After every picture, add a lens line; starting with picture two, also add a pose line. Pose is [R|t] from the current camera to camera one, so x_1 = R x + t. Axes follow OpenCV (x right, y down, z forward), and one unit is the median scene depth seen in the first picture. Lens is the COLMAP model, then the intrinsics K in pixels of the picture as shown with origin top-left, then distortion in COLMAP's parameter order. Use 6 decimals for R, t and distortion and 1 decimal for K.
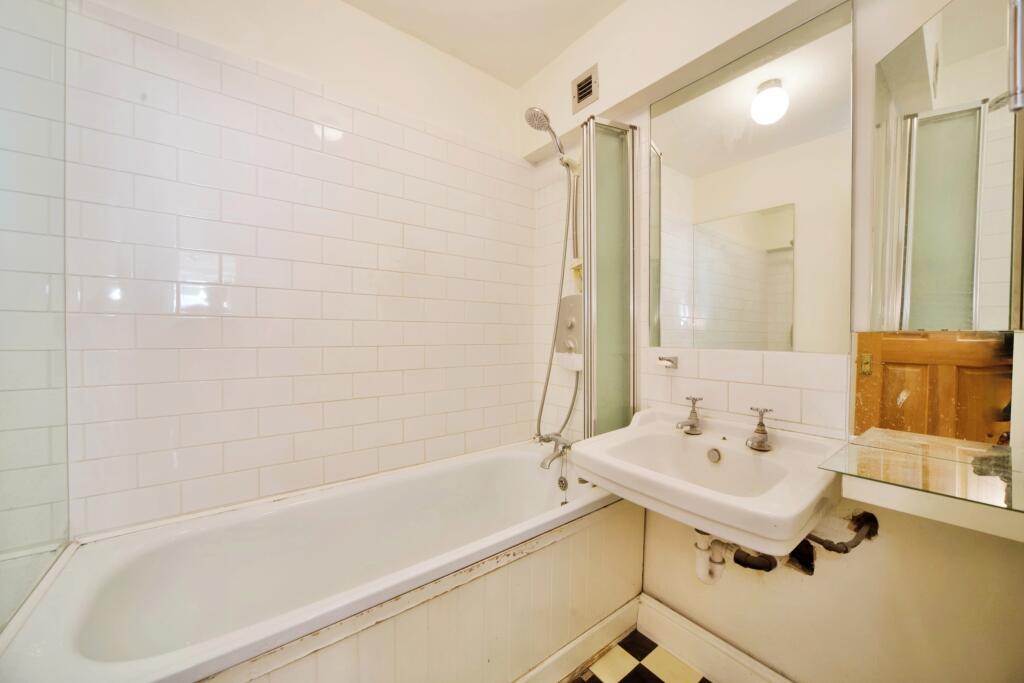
lens RADIAL K [[385.0, 0, 512.2], [0, 385.0, 341.4], [0, 0, 1]] dist [0.000566, -0.000705]
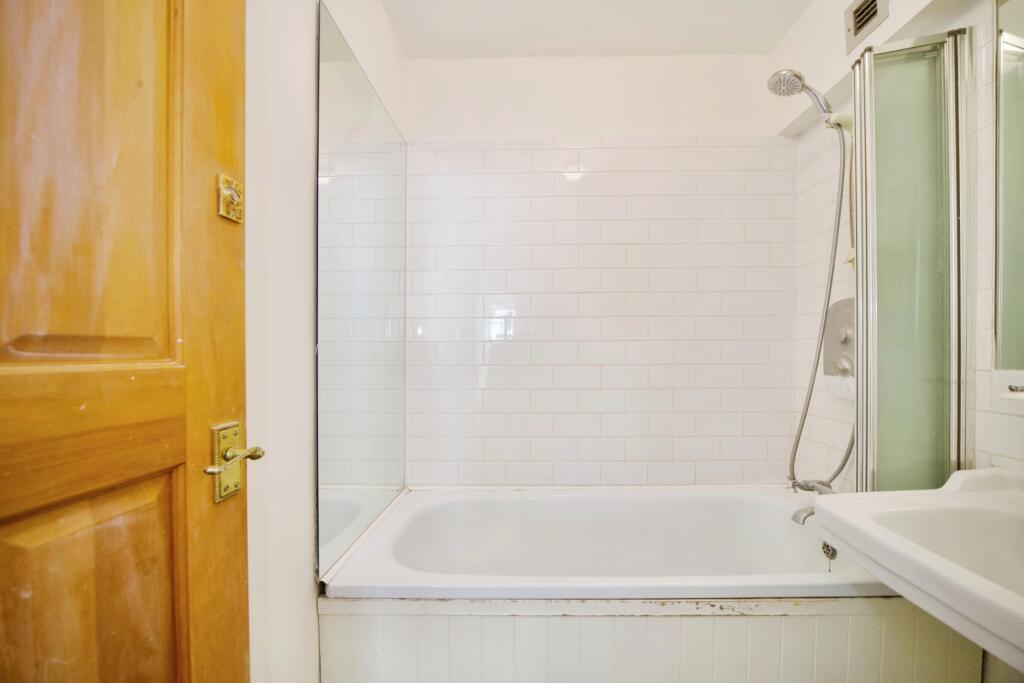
lens RADIAL K [[385.0, 0, 508.8], [0, 385.0, 357.9], [0, 0, 1]] dist [0.000566, -0.000705]
pose [[0.778326, -0.005459, -0.627837, 0.118661], [0.000757, 0.999970, -0.007756, 0.000094], [0.627860, 0.005561, 0.778306, 0.017906]]
